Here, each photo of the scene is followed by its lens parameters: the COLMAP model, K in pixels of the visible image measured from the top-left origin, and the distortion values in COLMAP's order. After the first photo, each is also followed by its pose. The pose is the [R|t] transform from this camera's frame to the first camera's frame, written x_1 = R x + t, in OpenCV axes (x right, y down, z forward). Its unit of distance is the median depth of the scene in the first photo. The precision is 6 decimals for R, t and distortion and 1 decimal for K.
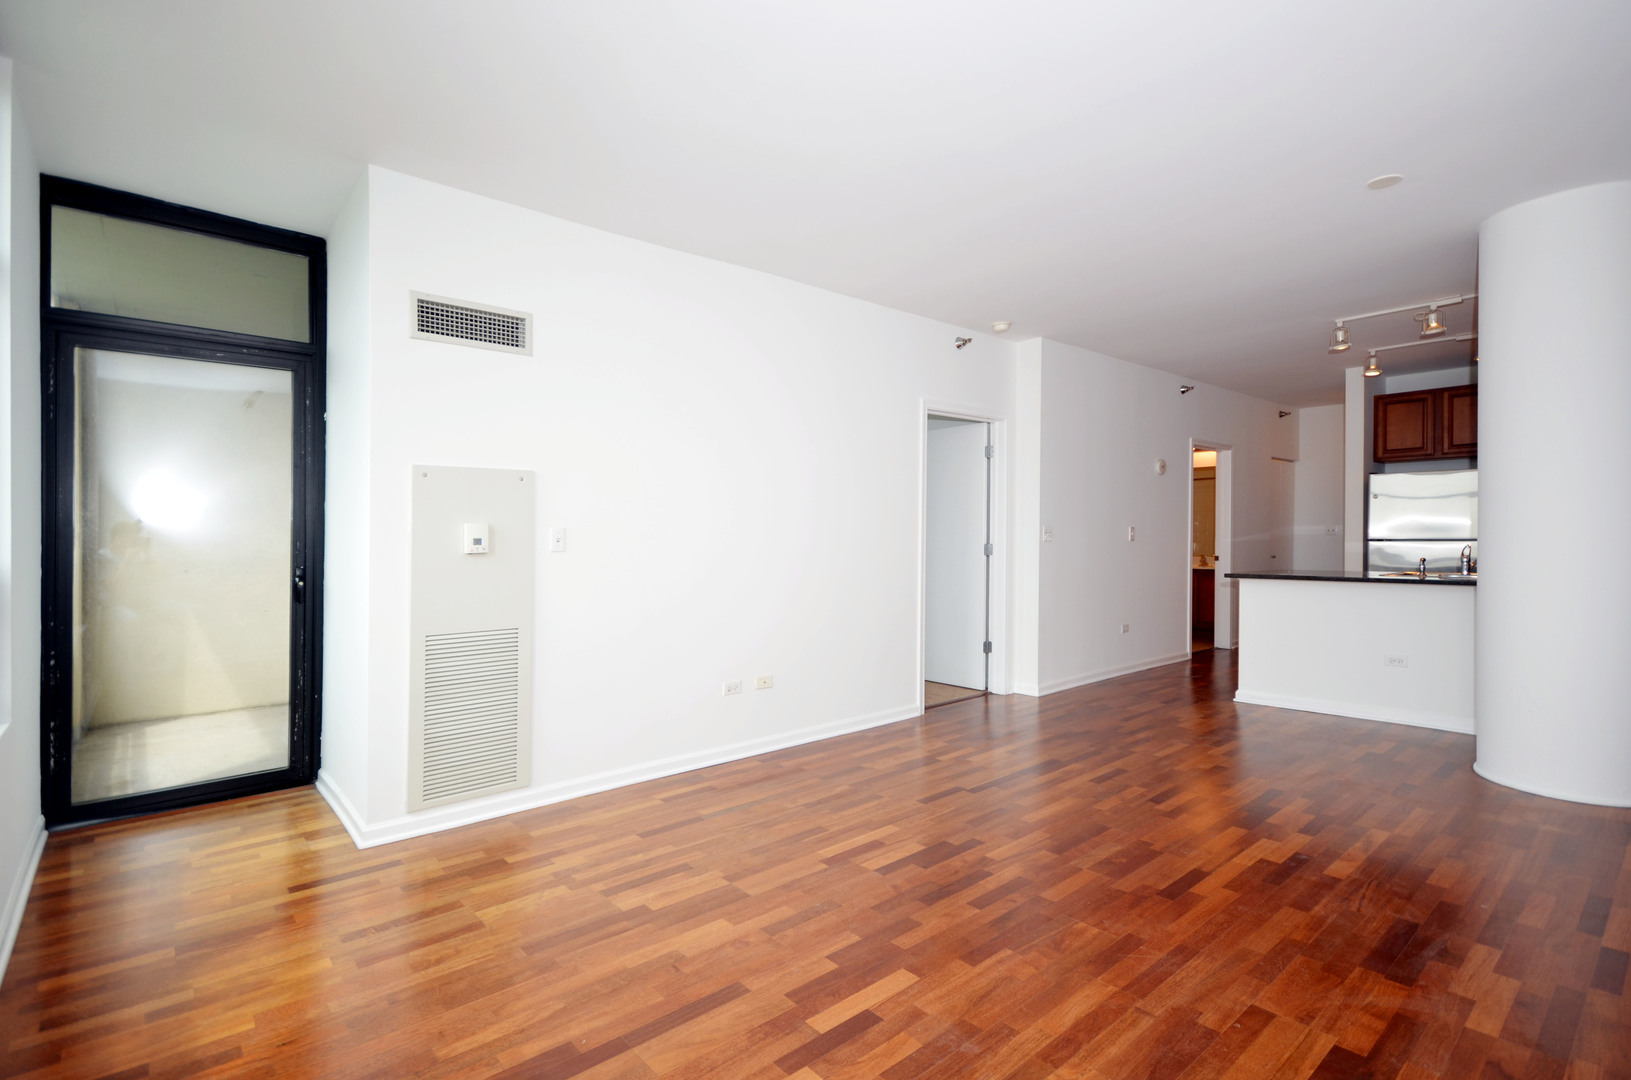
lens RADIAL K [[772.4, 0, 804.4], [0, 772.4, 546.9], [0, 0, 1]] dist [0.004607, -0.001014]
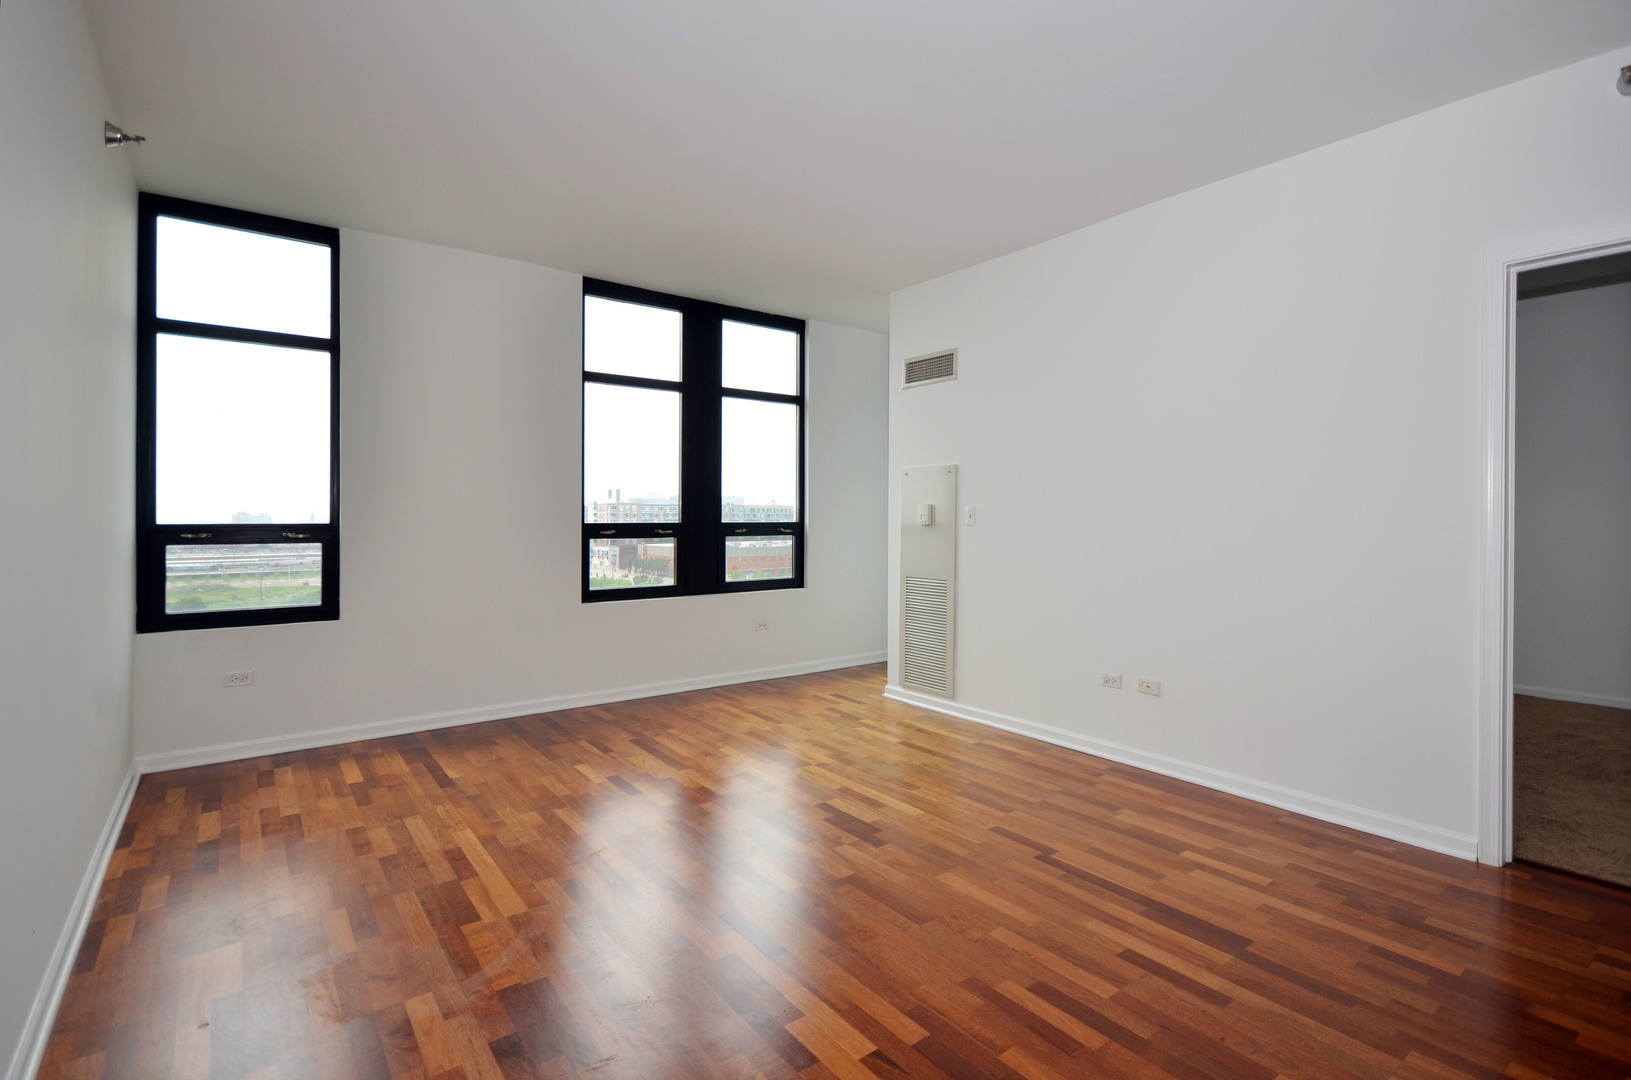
lens RADIAL K [[772.4, 0, 826.6], [0, 772.4, 526.7], [0, 0, 1]] dist [0.004607, -0.001014]
pose [[-0.054139, 0.023089, -0.998266, 0.981795], [-0.013611, 0.999623, 0.023859, -0.019509], [0.998441, 0.014879, -0.053805, 0.838095]]
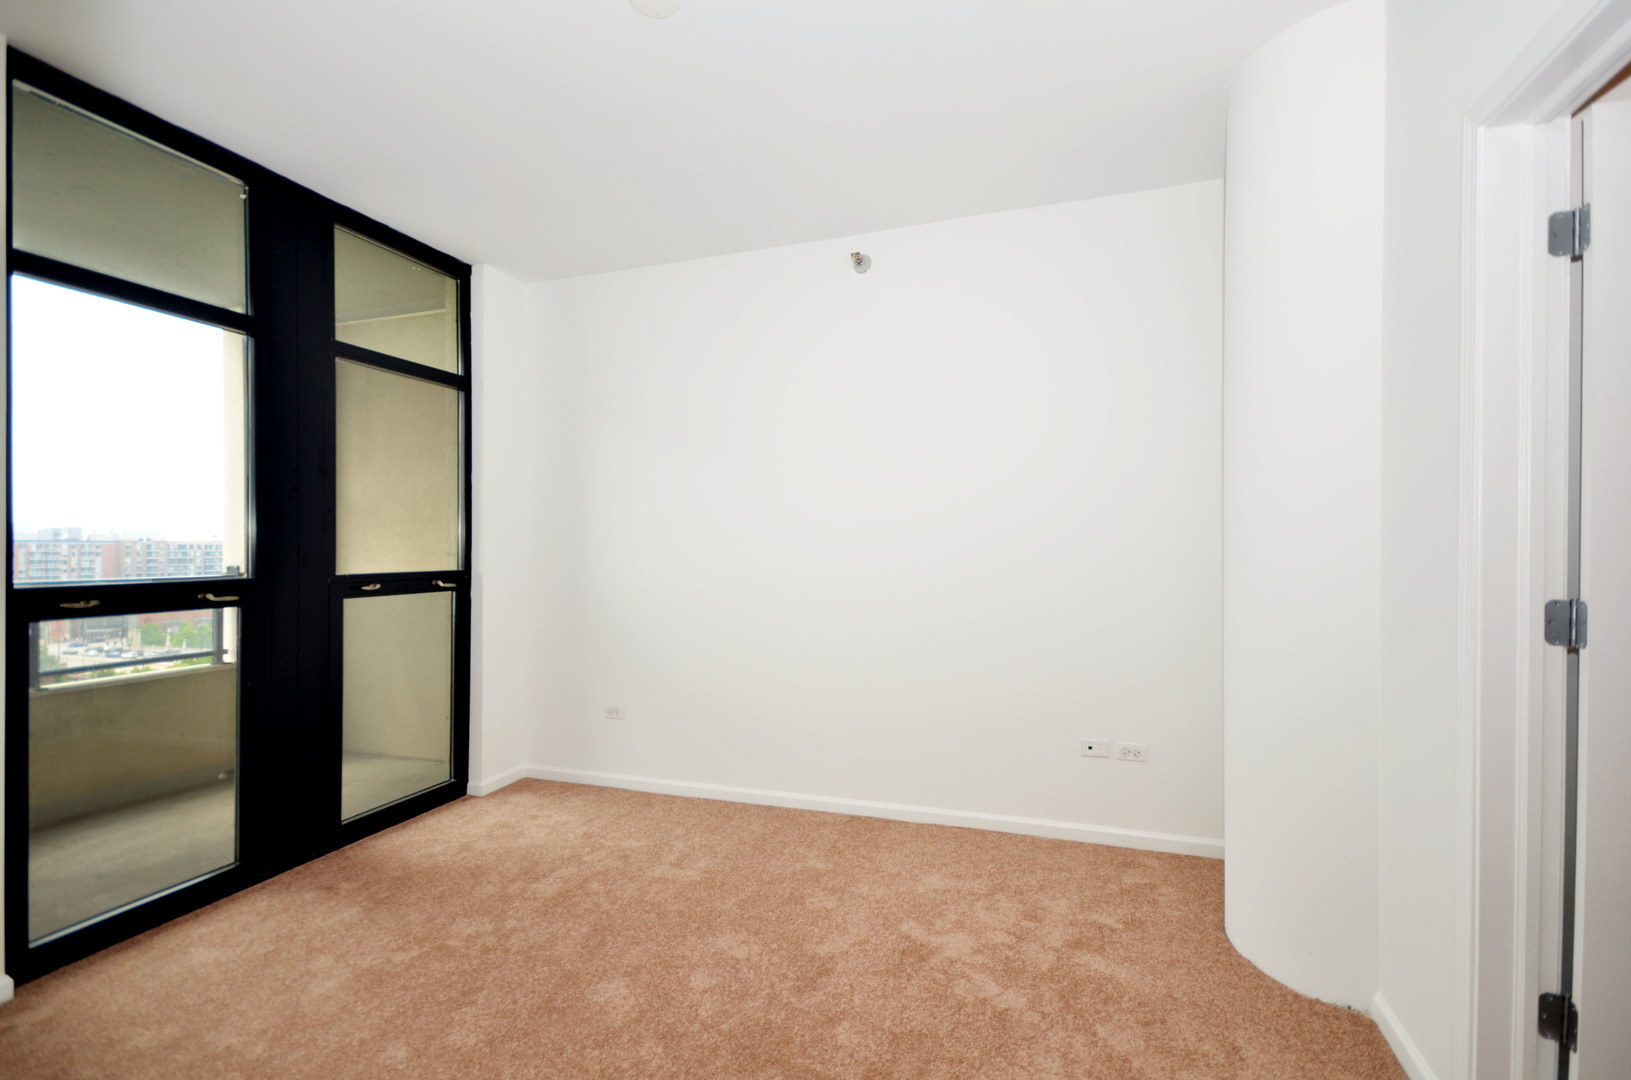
lens RADIAL K [[735.9, 0, 819.7], [0, 735.9, 542.3], [0, 0, 1]] dist [0.000383, -0.000093]
pose [[0.535094, -0.003717, -0.844785, 0.434650], [-0.011619, 0.999863, -0.011759, -0.022088], [0.844713, 0.016108, 0.534977, 0.548526]]
